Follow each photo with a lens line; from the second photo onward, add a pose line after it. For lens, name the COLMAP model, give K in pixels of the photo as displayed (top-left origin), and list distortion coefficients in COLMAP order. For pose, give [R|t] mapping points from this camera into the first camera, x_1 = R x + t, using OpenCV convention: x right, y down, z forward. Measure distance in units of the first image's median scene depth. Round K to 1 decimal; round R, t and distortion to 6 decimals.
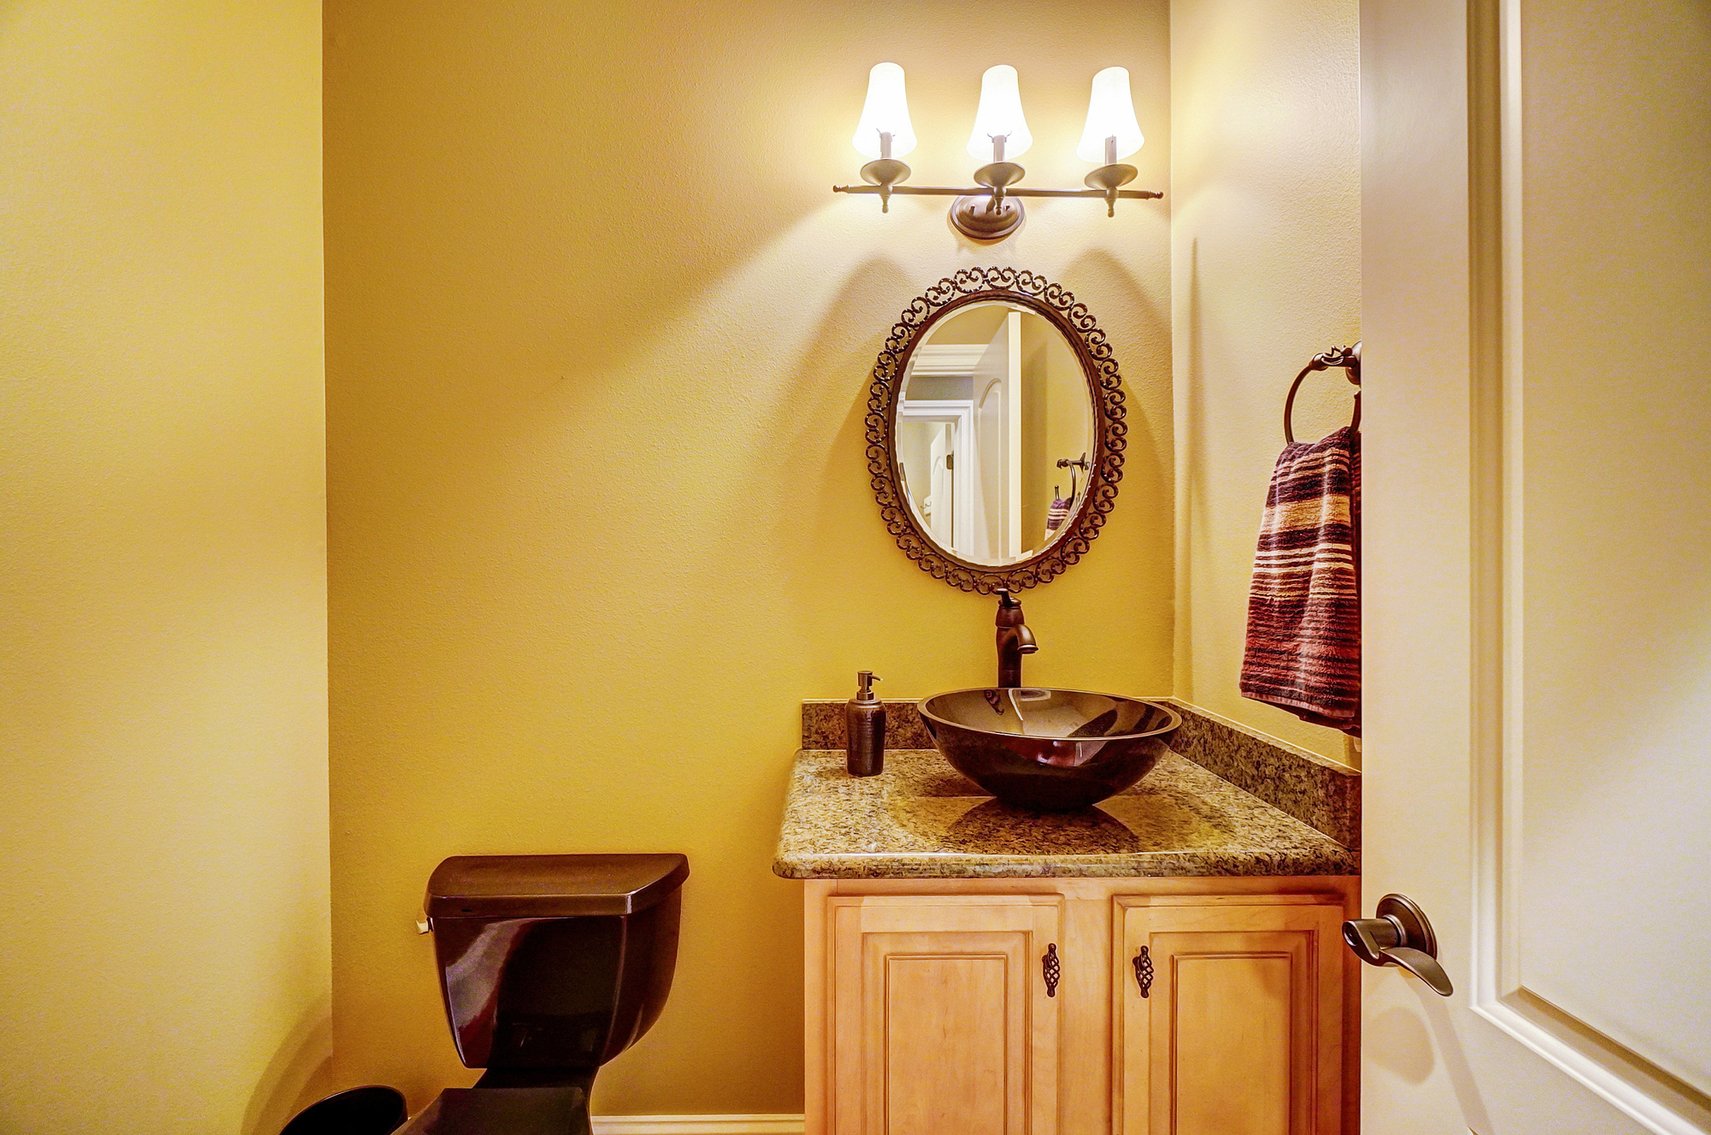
lens RADIAL K [[760.0, 0, 856.0], [0, 760.0, 573.8], [0, 0, 1]] dist [-0.033046, 0.003550]
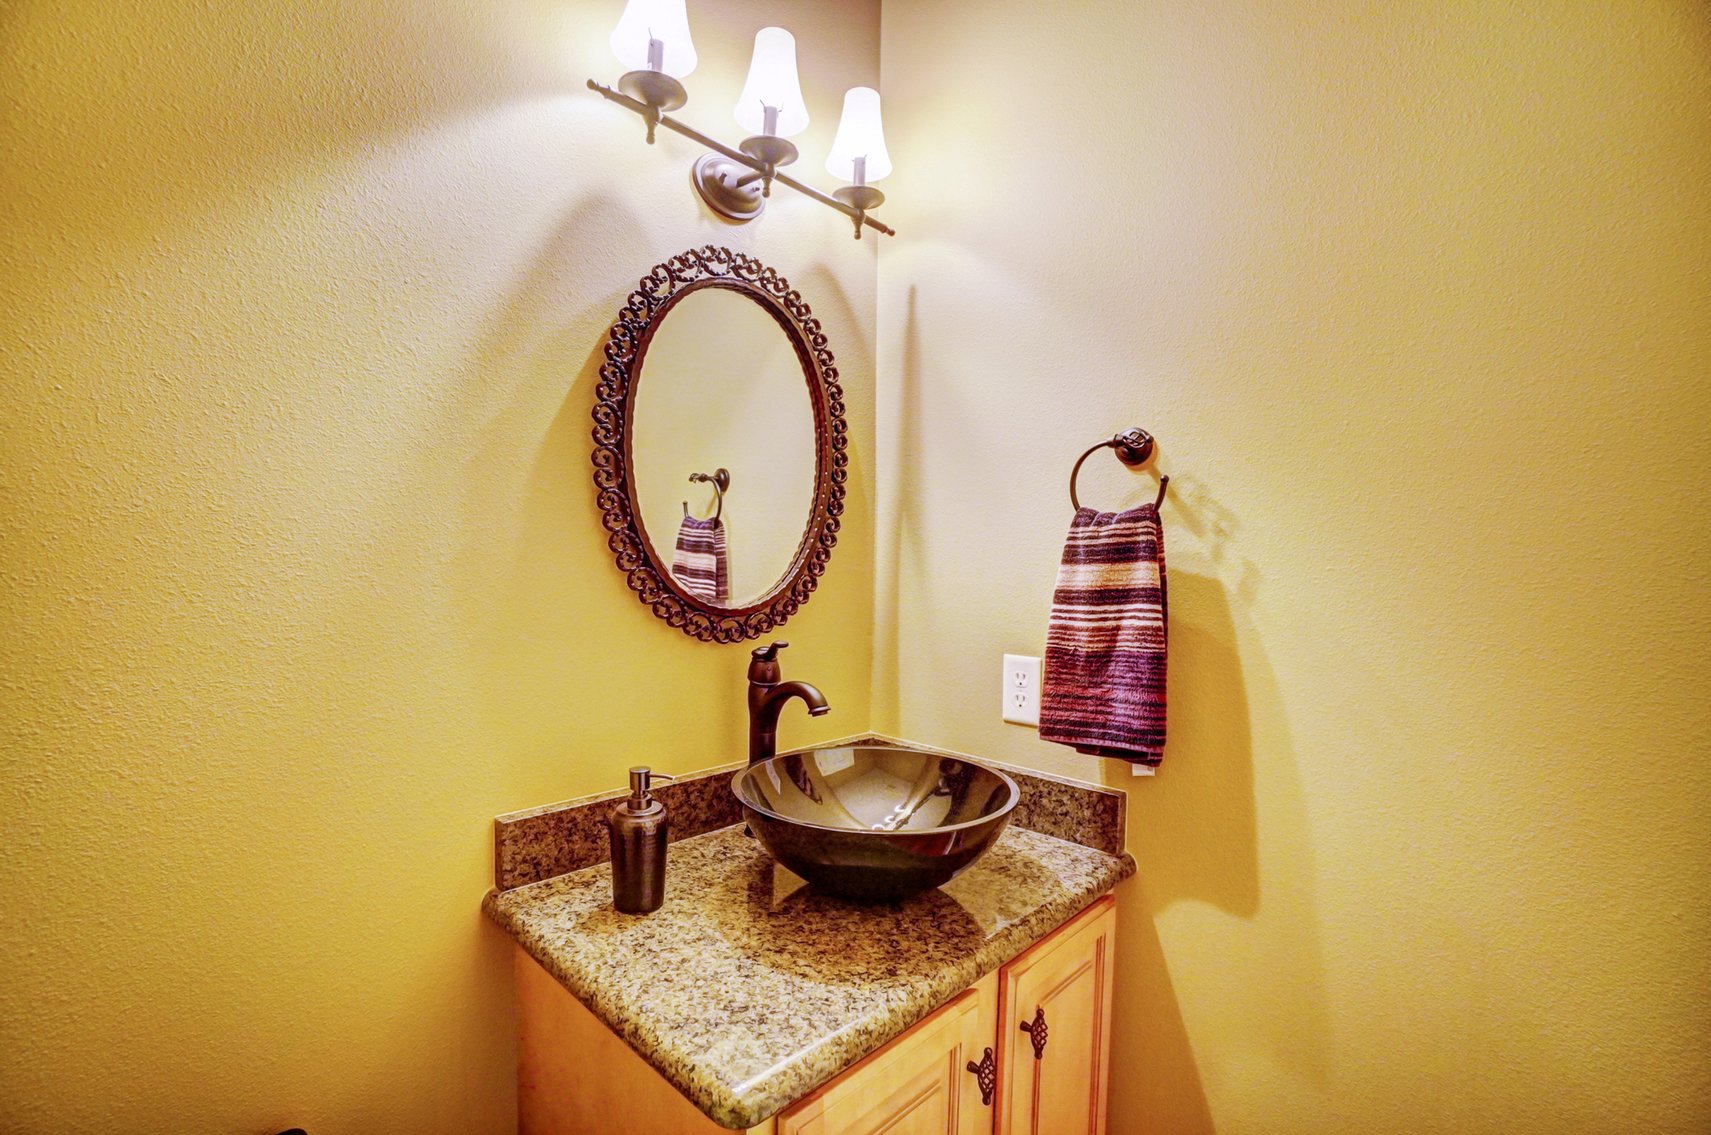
lens RADIAL K [[760.0, 0, 855.9], [0, 760.0, 564.6], [0, 0, 1]] dist [-0.033046, 0.003550]
pose [[0.702339, 0.006916, 0.711809, -0.456470], [-0.010479, 0.999945, 0.000624, -0.086053], [-0.711765, -0.007897, 0.702373, 0.443123]]
